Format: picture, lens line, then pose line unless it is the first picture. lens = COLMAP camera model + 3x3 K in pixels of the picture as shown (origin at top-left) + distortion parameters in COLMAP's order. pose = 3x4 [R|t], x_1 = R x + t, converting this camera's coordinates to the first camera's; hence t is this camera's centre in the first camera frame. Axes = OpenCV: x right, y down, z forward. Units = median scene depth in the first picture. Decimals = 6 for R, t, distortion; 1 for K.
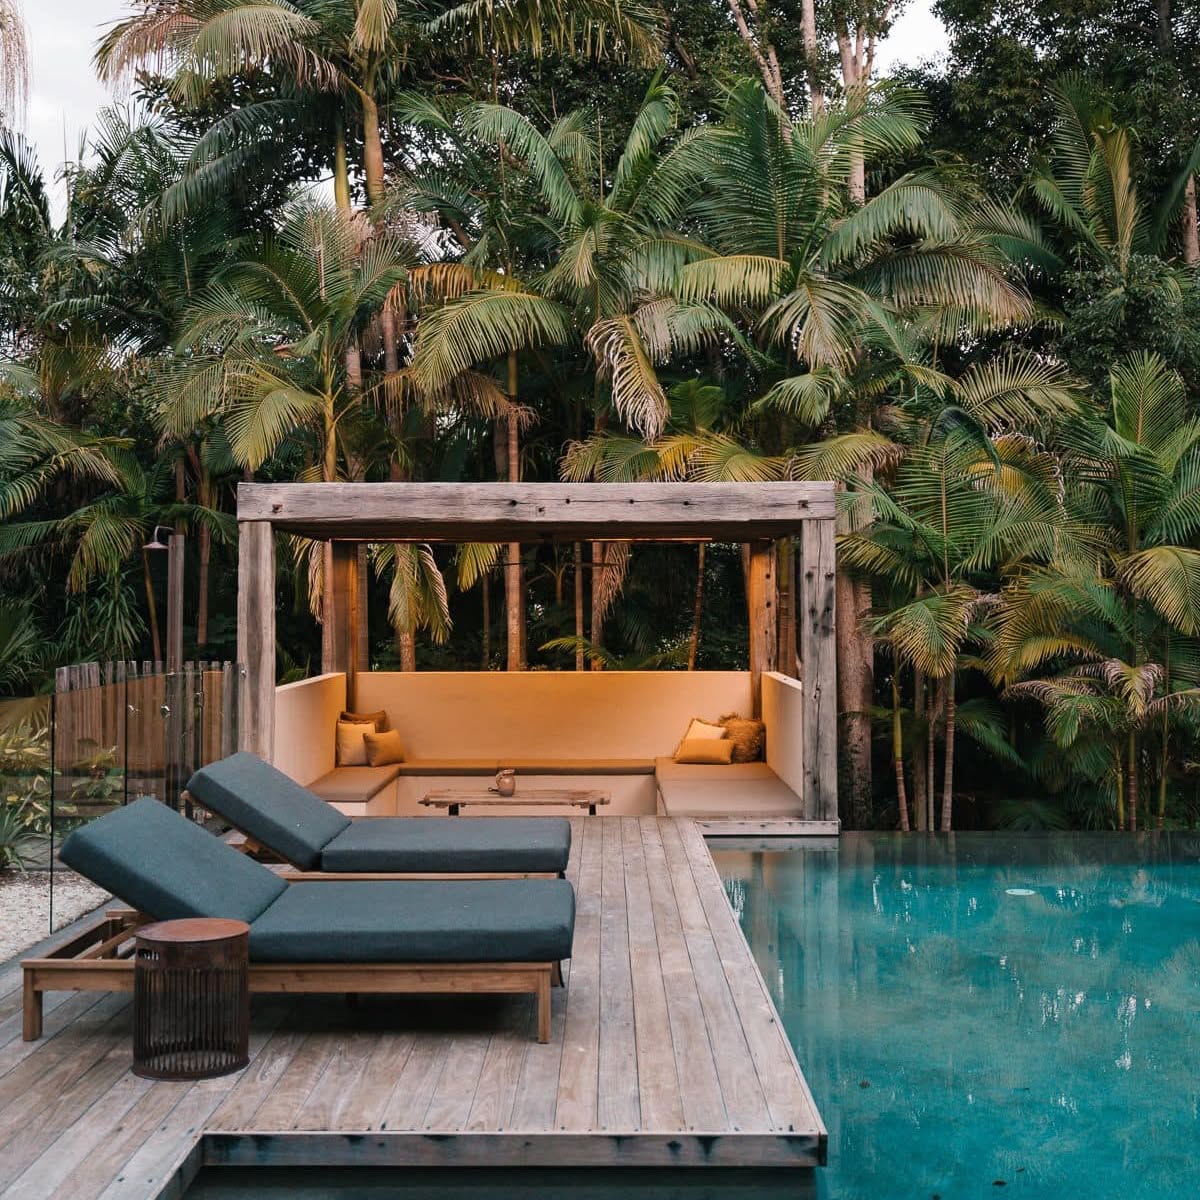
lens RADIAL K [[1990.0, 0, 600.0], [0, 1990.0, 600.0], [0, 0, 1]] dist [0.394646, -2.910178]
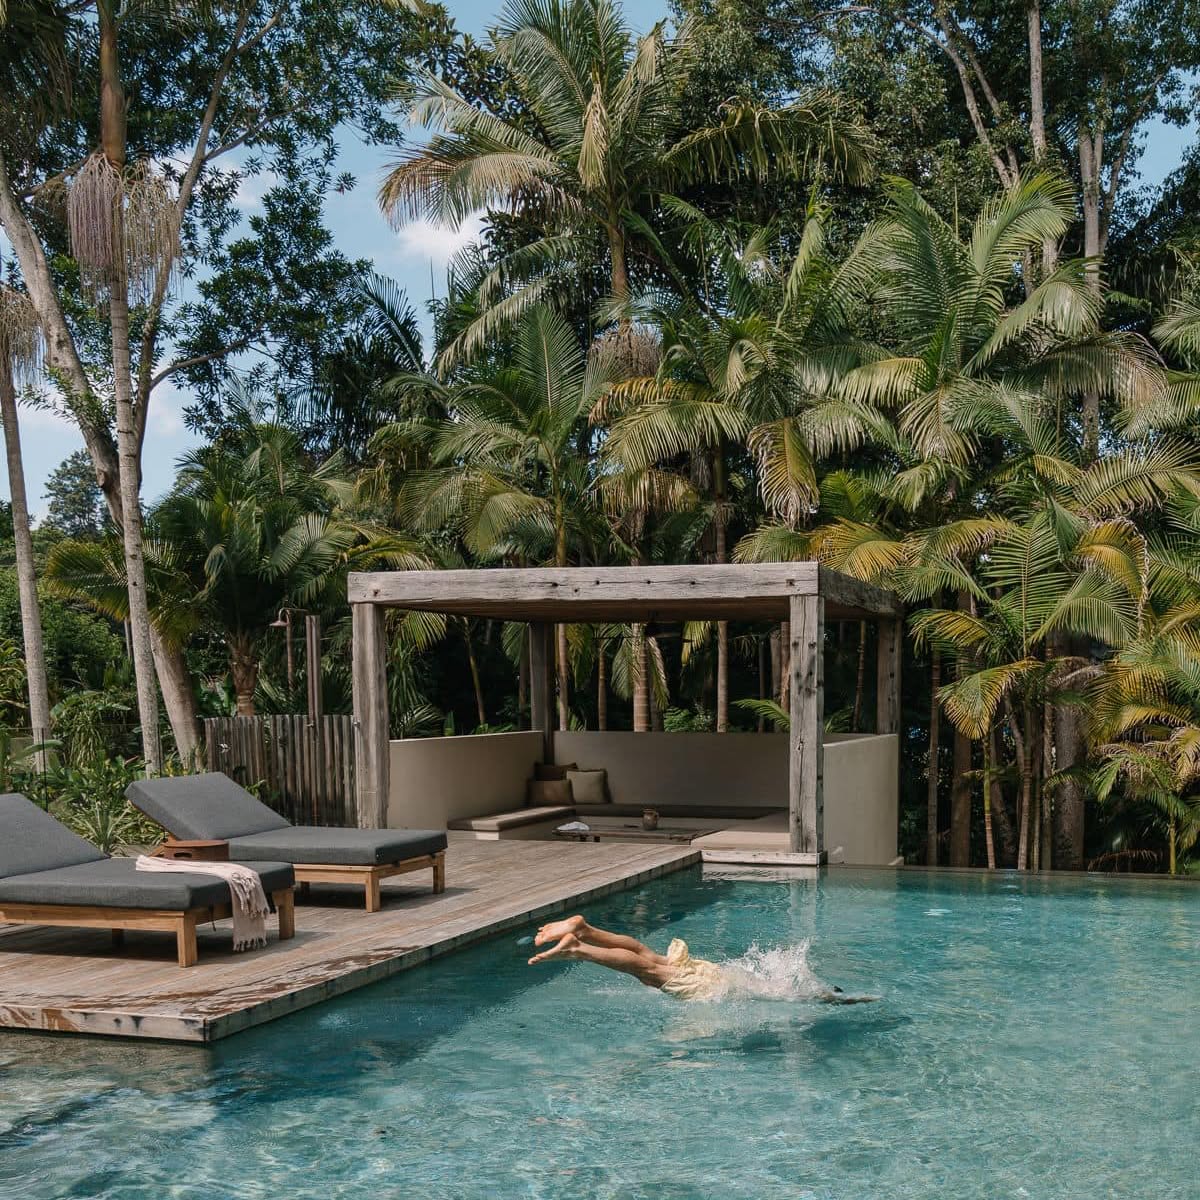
lens RADIAL K [[1990.0, 0, 600.0], [0, 1990.0, 600.0], [0, 0, 1]] dist [0.394646, -2.910178]
pose [[0.943261, -0.012448, -0.331819, 0.377818], [-0.002875, 0.998954, -0.045646, 0.014814], [0.332040, 0.044010, 0.942238, -0.116854]]
